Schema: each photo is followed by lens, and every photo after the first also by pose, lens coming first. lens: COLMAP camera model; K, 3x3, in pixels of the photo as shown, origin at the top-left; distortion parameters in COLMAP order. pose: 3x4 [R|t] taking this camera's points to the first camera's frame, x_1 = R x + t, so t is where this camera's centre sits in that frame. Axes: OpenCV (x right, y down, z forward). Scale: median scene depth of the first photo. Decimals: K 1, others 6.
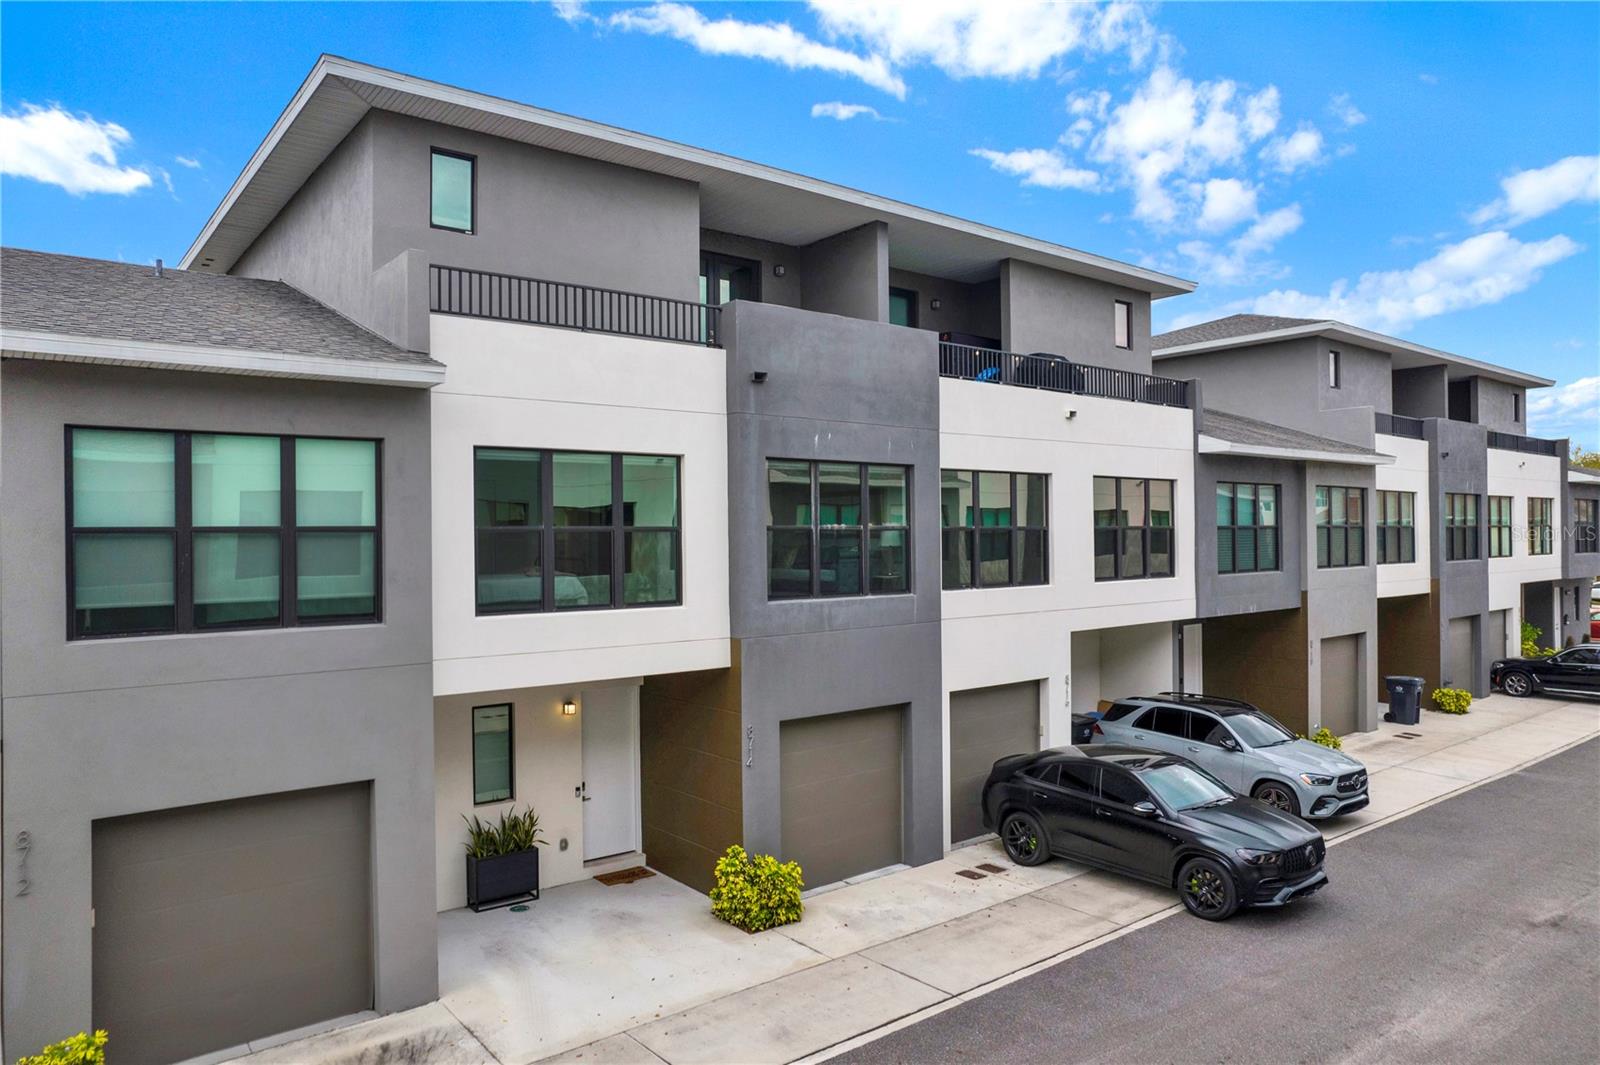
lens RADIAL K [[1057.6, 0, 794.6], [0, 1057.6, 535.7], [0, 0, 1]] dist [-0.074506, 0.060934]
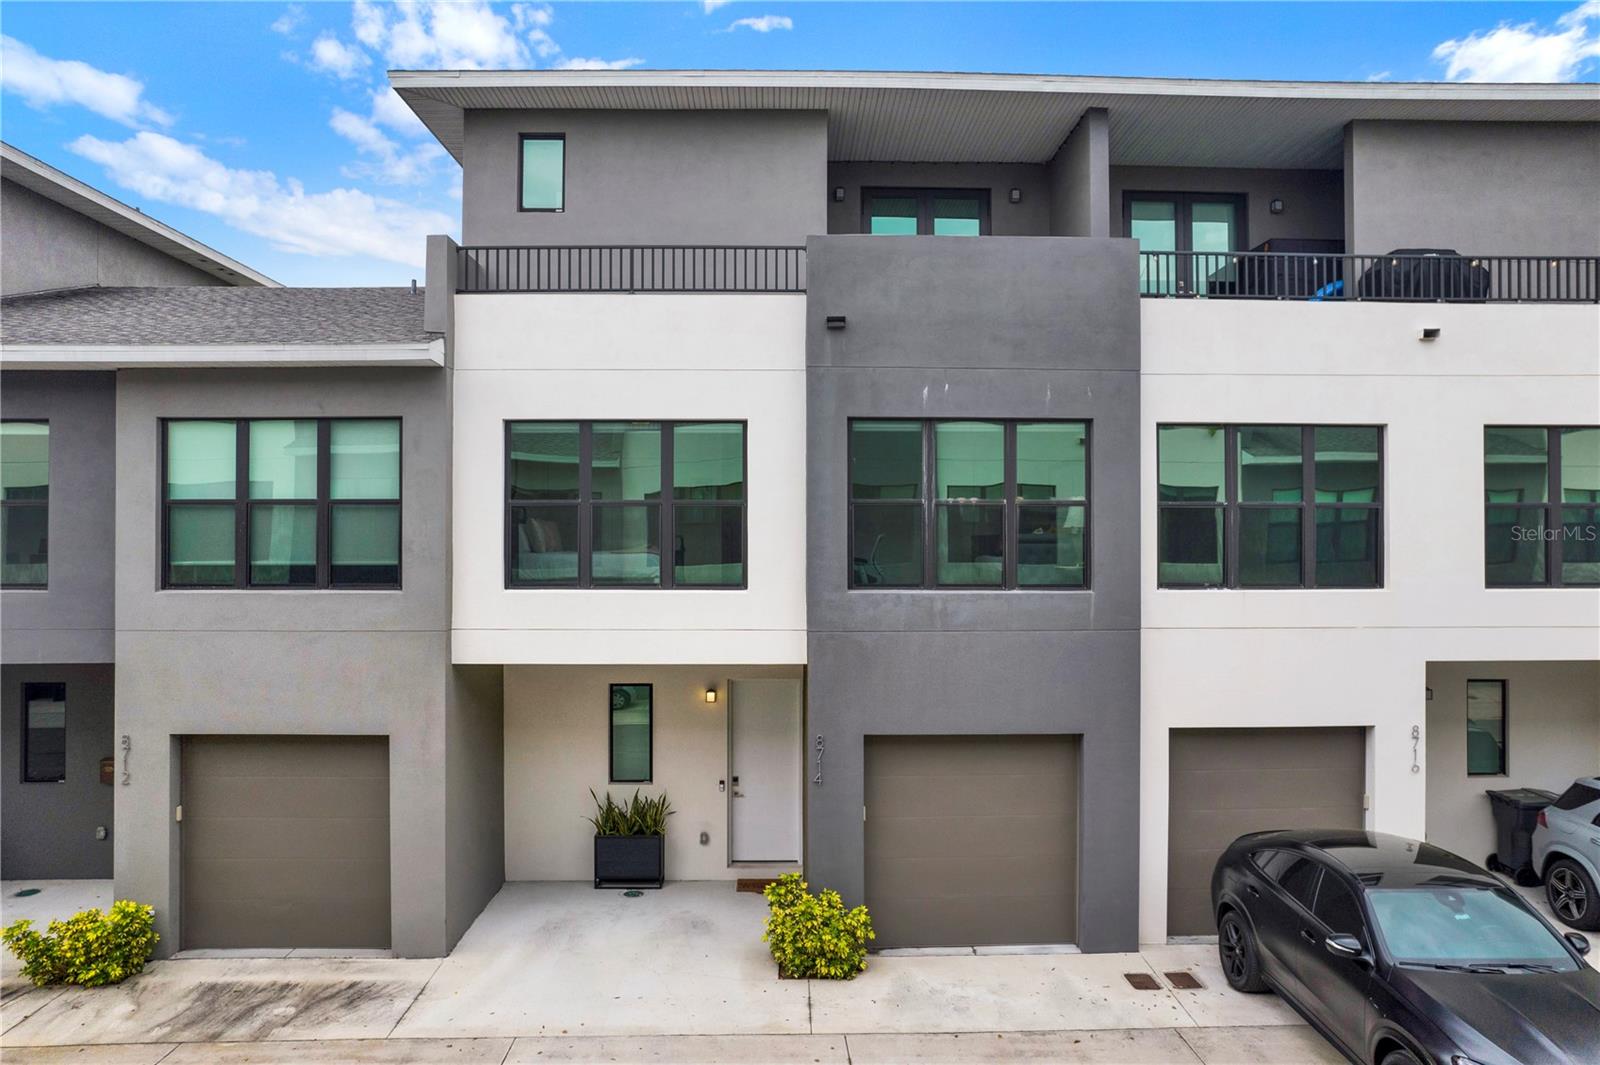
lens RADIAL K [[1057.6, 0, 794.6], [0, 1057.6, 535.7], [0, 0, 1]] dist [-0.074506, 0.060934]
pose [[0.794108, 0.008465, -0.607718, 0.447015], [-0.007643, 0.999963, 0.003941, 0.016405], [0.607729, 0.001515, 0.794143, 0.309919]]
